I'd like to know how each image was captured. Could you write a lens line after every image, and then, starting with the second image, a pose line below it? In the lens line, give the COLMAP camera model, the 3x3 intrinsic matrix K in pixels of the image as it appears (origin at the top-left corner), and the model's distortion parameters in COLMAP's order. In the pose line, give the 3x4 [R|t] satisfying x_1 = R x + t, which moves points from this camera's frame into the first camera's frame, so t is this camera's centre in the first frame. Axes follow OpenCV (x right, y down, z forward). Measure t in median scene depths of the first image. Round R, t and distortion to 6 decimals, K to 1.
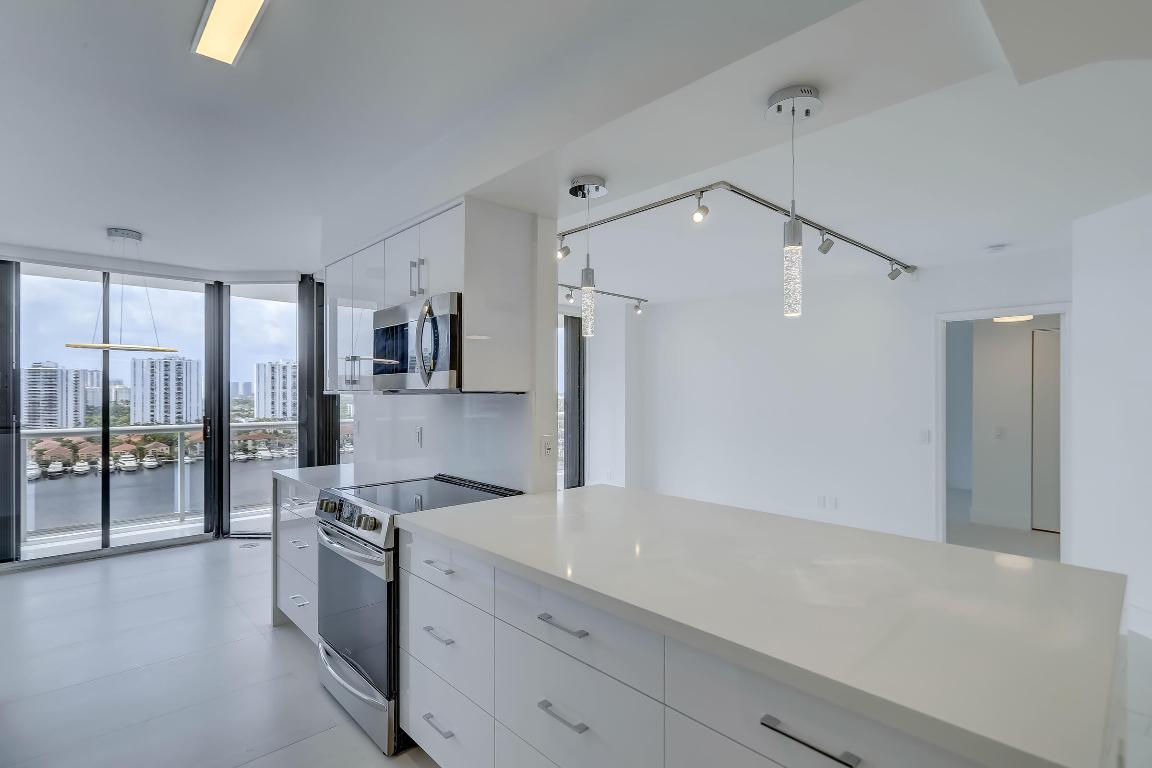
lens RADIAL K [[550.2, 0, 577.5], [0, 550.2, 389.1], [0, 0, 1]] dist [0.003654, 0.000628]
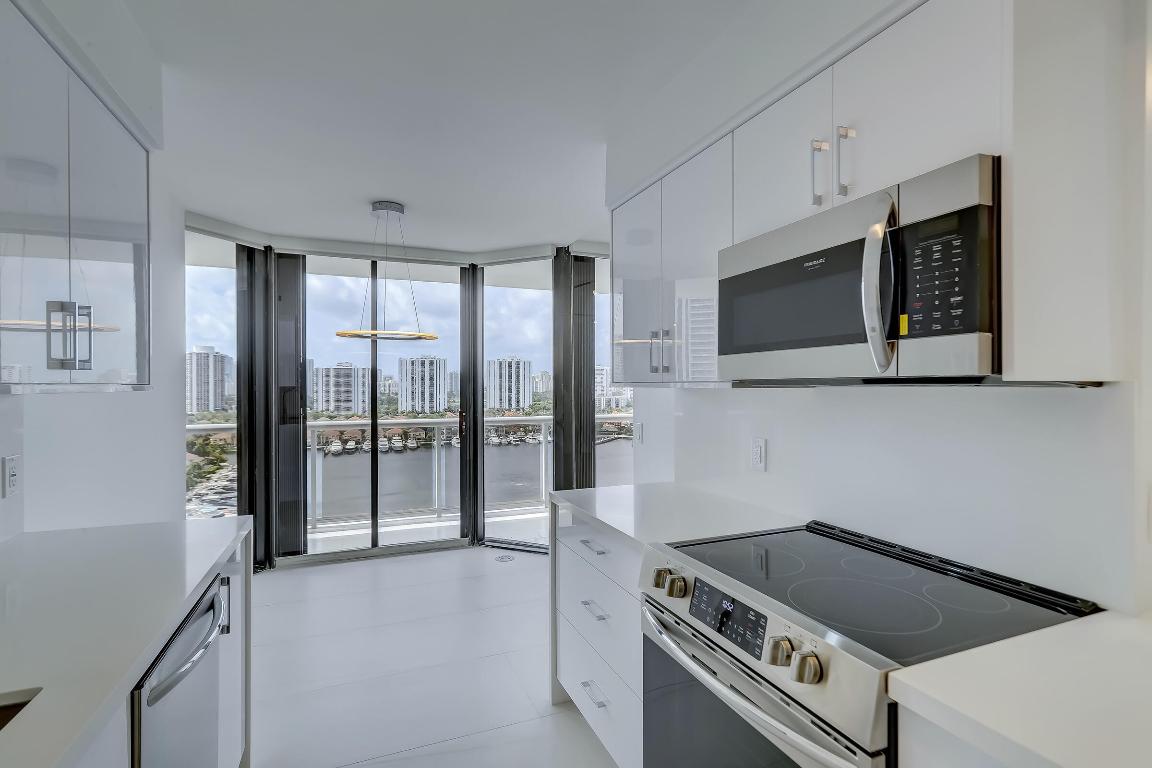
lens RADIAL K [[548.1, 0, 576.0], [0, 548.1, 384.0], [0, 0, 1]] dist [0.001375, -0.000021]
pose [[0.933087, -0.002333, -0.359644, -0.163180], [0.003365, 0.999992, 0.002242, 0.001919], [0.359636, -0.003302, 0.933087, 0.209292]]
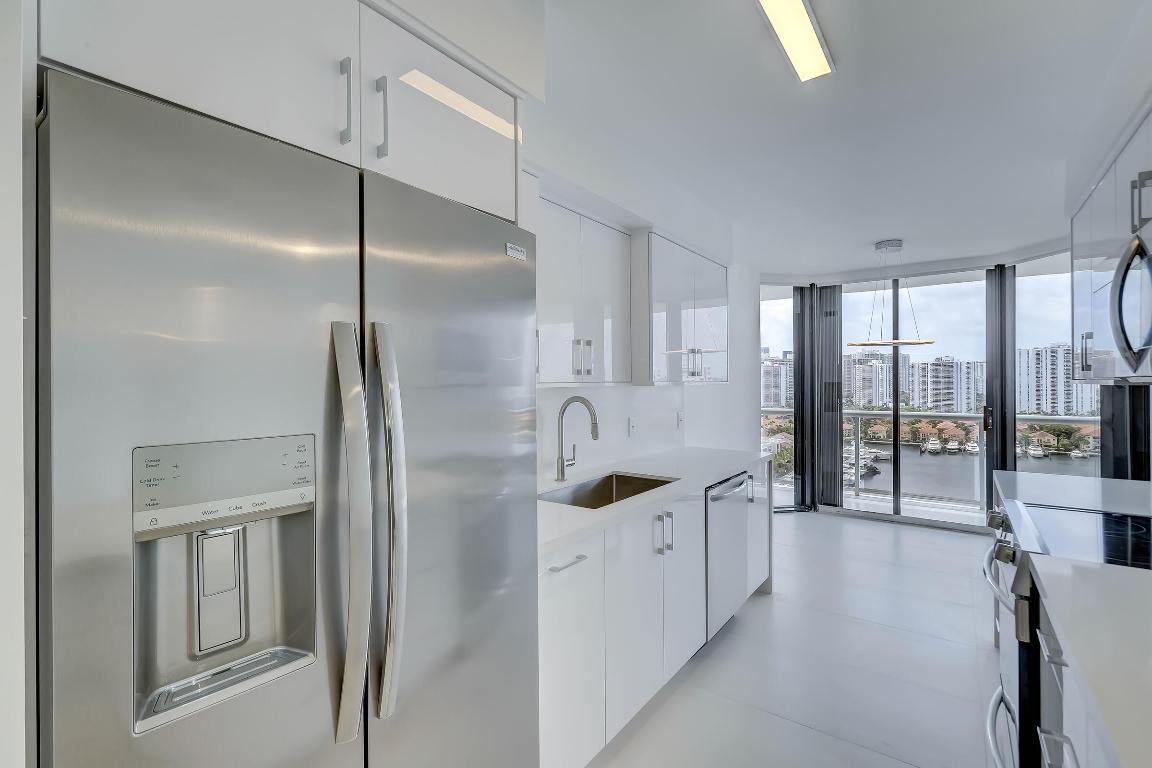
lens RADIAL K [[521.1, 0, 576.0], [0, 521.1, 384.0], [0, 0, 1]] dist [0.001711, -0.000034]
pose [[0.184196, 0.003298, -0.982884, 0.096463], [0.007354, 0.999962, 0.004733, 0.000243], [0.982862, -0.008100, 0.184165, 0.115661]]
